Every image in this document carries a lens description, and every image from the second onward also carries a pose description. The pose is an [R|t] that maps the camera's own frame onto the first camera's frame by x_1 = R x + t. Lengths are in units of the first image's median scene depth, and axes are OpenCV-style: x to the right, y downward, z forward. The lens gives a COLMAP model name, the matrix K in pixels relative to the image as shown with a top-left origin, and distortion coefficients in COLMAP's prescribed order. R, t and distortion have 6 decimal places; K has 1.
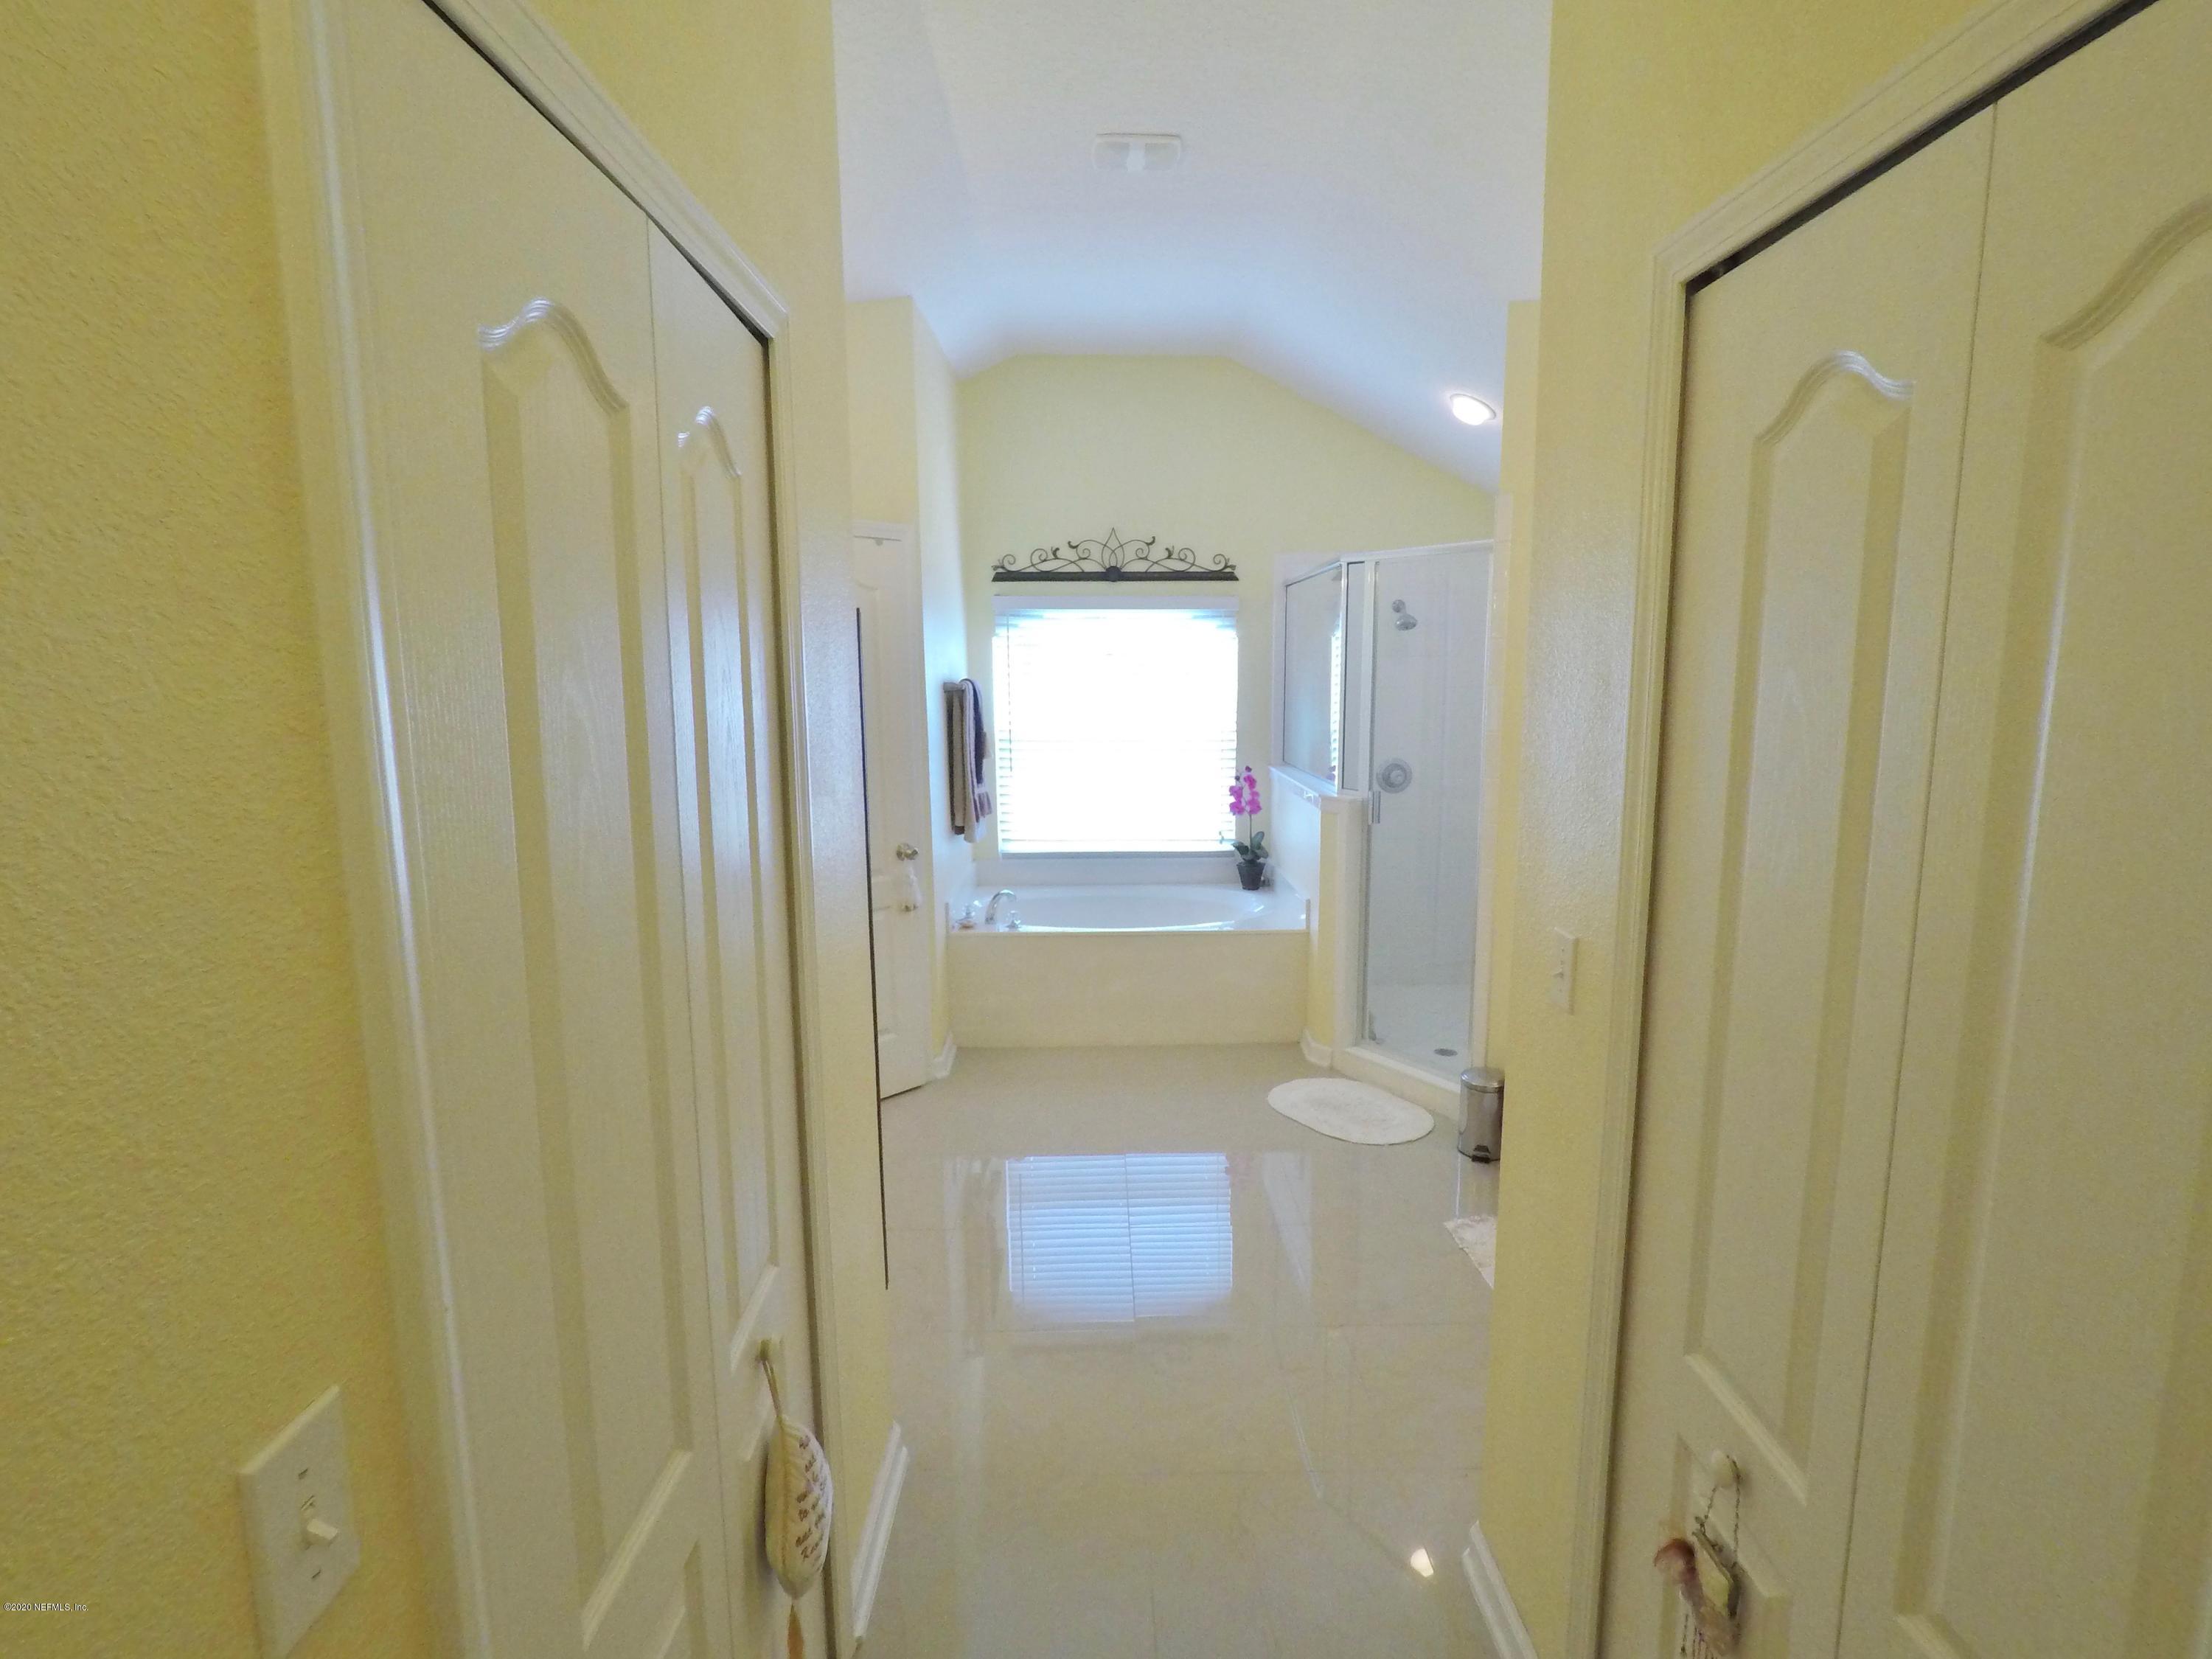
lens RADIAL K [[1138.0, 0, 1107.3], [0, 1138.0, 831.2], [0, 0, 1]] dist [-0.012323, 0.002403]
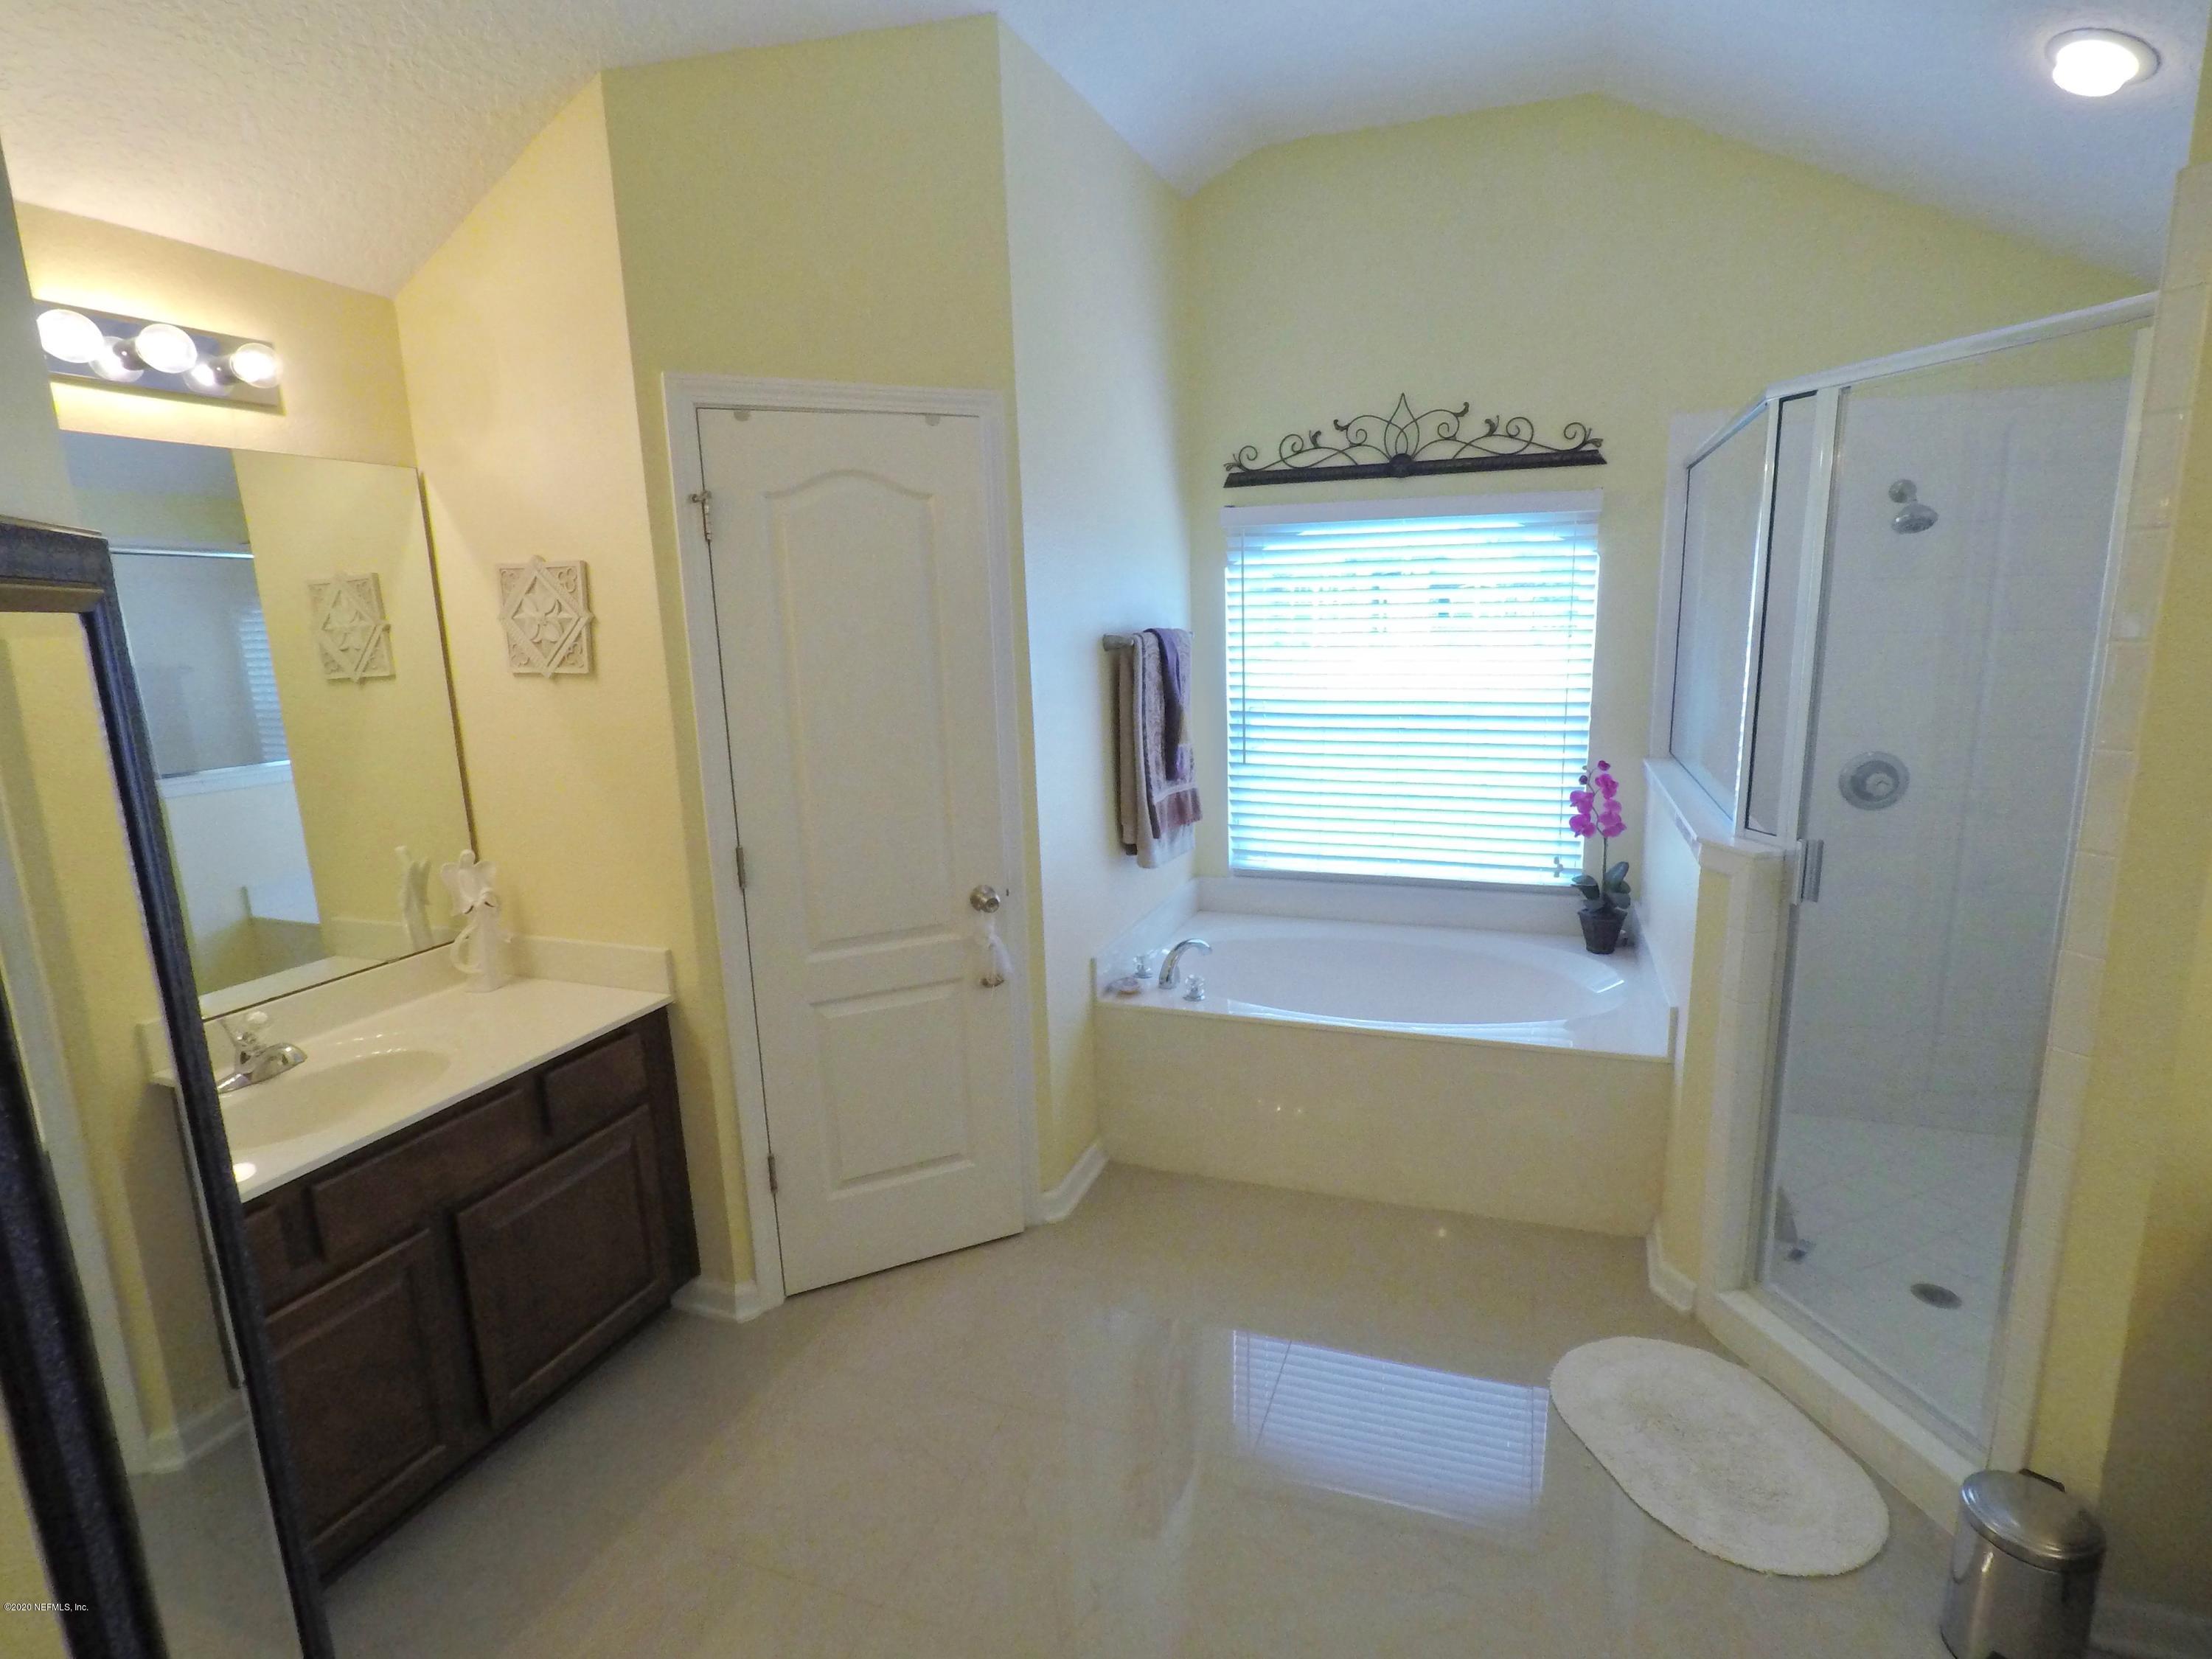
lens RADIAL K [[1138.0, 0, 1104.5], [0, 1138.0, 836.3], [0, 0, 1]] dist [-0.012323, 0.002403]
pose [[0.933218, 0.051869, -0.355548, 0.090877], [-0.030989, 0.997457, 0.064175, -0.047209], [0.357972, -0.048871, 0.932452, 0.308846]]
